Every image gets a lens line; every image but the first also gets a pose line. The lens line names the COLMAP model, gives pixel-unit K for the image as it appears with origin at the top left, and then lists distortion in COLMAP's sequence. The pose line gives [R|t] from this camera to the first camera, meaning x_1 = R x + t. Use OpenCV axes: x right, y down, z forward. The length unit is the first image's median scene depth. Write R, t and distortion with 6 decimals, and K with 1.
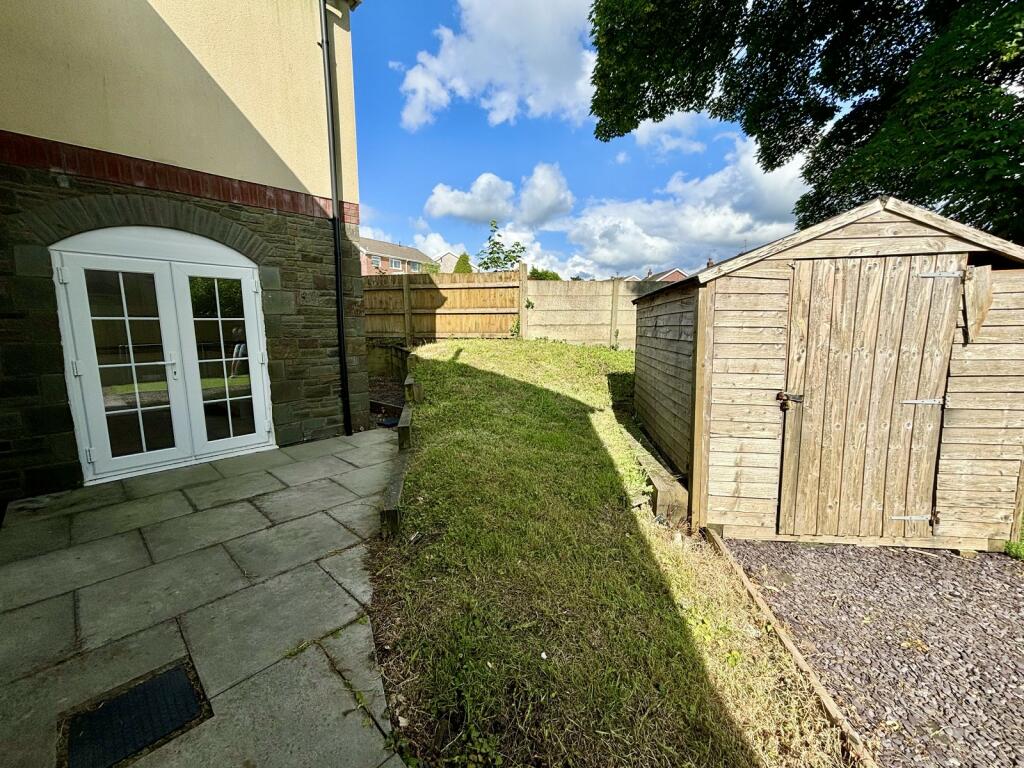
lens RADIAL K [[413.1, 0, 510.3], [0, 413.1, 382.5], [0, 0, 1]] dist [-0.011295, 0.006804]
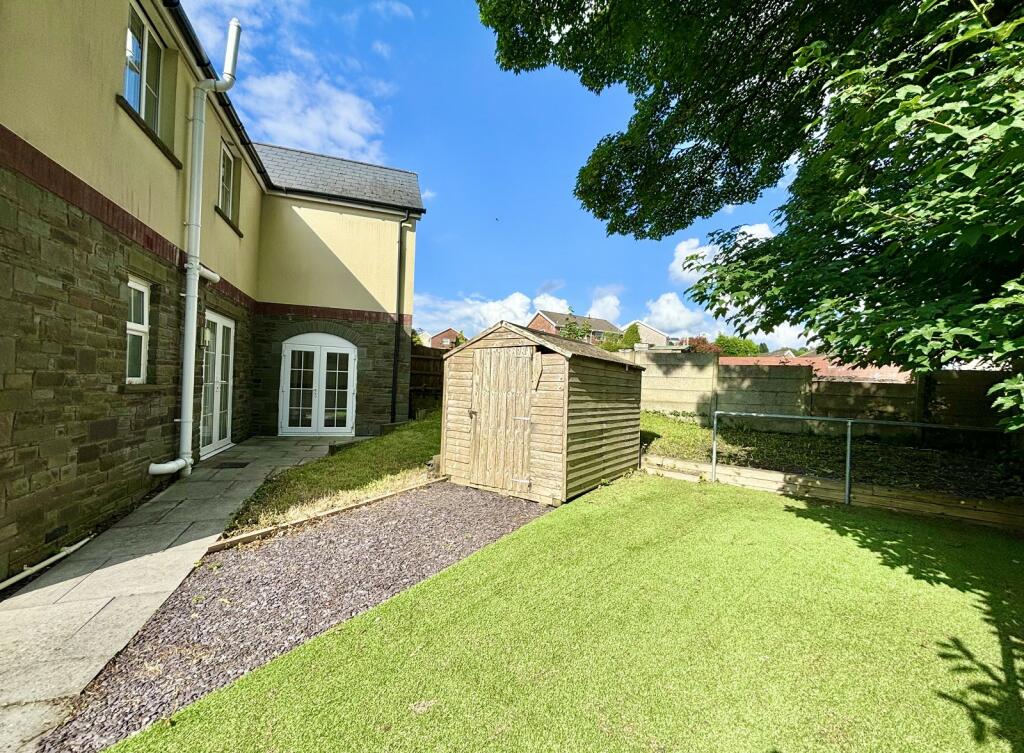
lens RADIAL K [[407.1, 0, 512.7], [0, 407.1, 384.5], [0, 0, 1]] dist [0.000628, 0.000023]
pose [[0.883063, 0.039447, -0.467594, 1.087456], [-0.109693, 0.986206, -0.123959, 0.077096], [0.456254, 0.160755, 0.875209, -0.439088]]
